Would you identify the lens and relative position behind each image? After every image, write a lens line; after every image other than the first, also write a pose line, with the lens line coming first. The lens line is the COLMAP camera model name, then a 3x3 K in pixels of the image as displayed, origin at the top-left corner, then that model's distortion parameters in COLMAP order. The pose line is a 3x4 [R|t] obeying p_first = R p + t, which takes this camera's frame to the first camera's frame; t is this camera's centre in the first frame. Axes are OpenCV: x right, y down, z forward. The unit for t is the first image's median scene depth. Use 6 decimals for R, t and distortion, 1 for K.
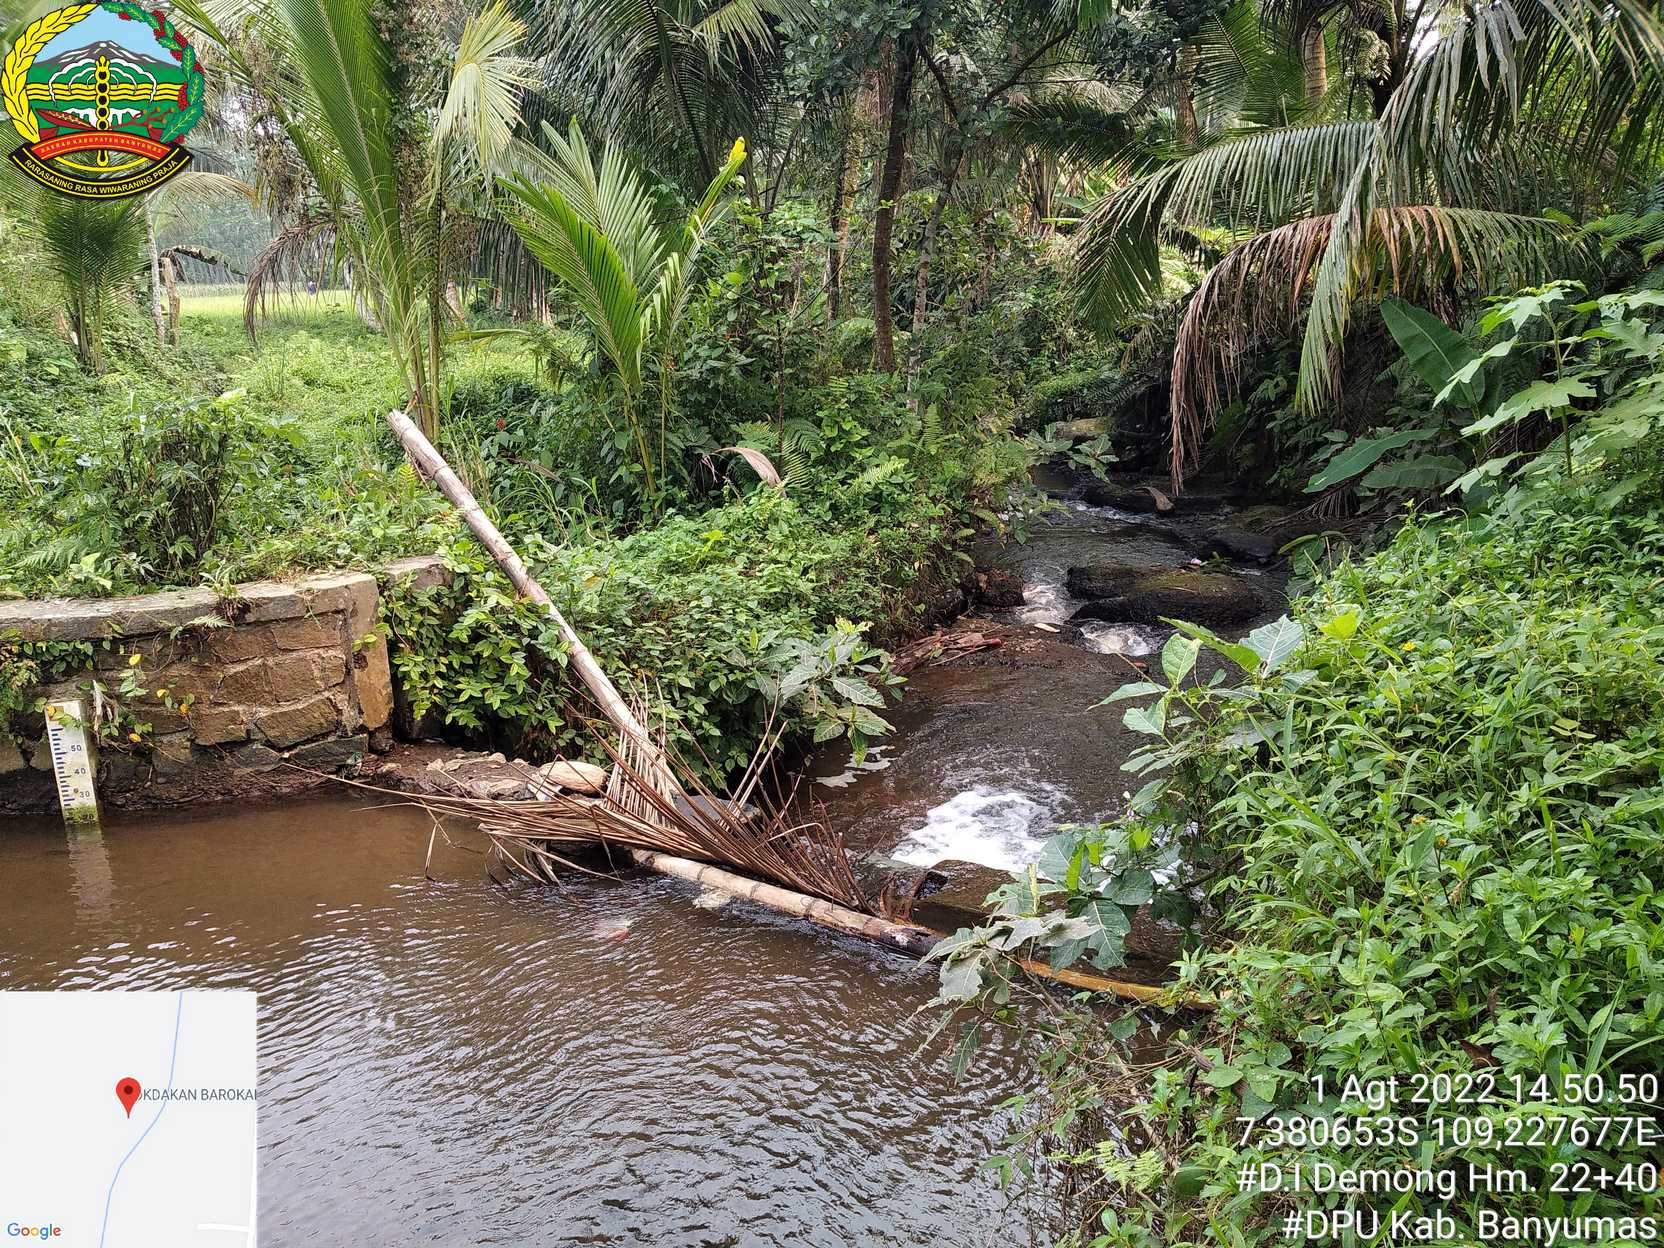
lens RADIAL K [[1401.3, 0, 810.1], [0, 1401.3, 616.3], [0, 0, 1]] dist [0.016074, -0.051111]
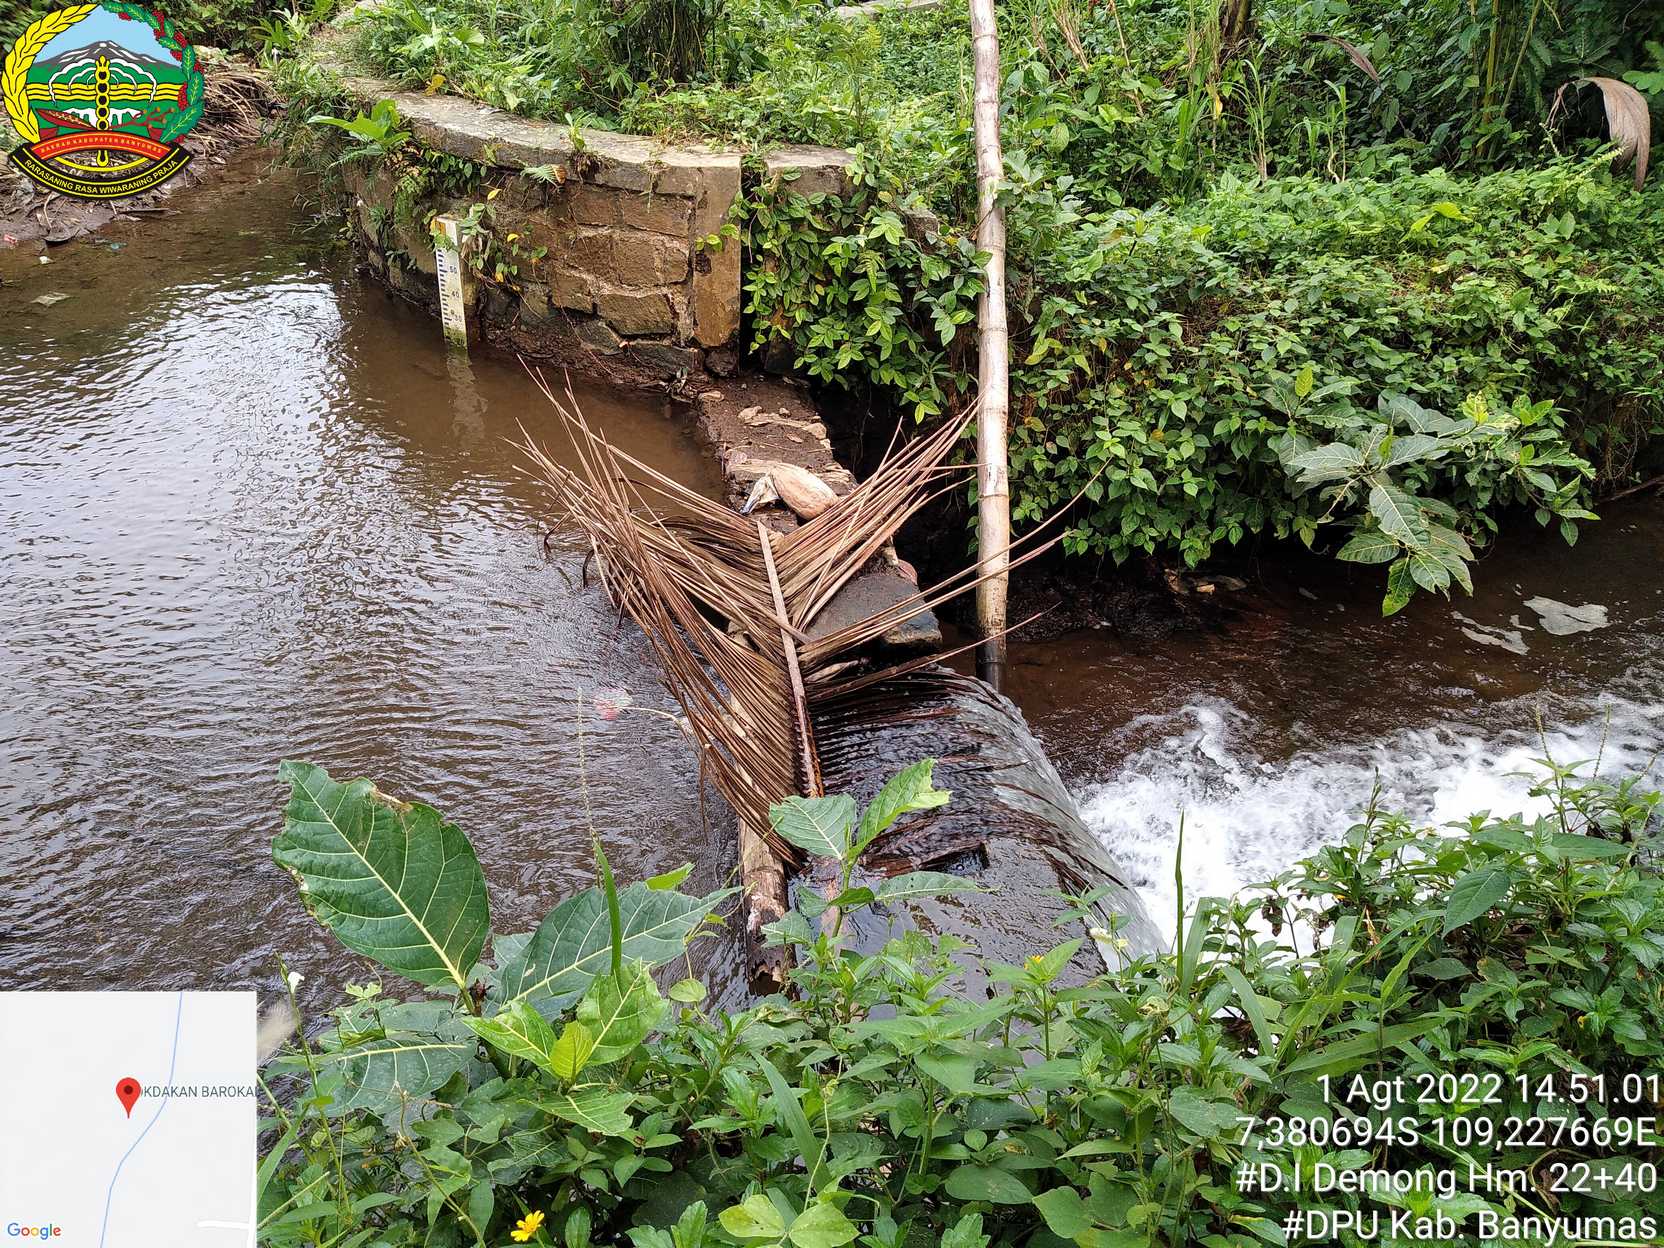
lens RADIAL K [[1401.3, 0, 842.1], [0, 1401.3, 618.4], [0, 0, 1]] dist [0.016074, -0.051111]
pose [[0.705214, 0.429364, -0.564198, 0.292668], [-0.227442, 0.890718, 0.393563, -0.123782], [0.671523, -0.149224, 0.725802, 0.399956]]
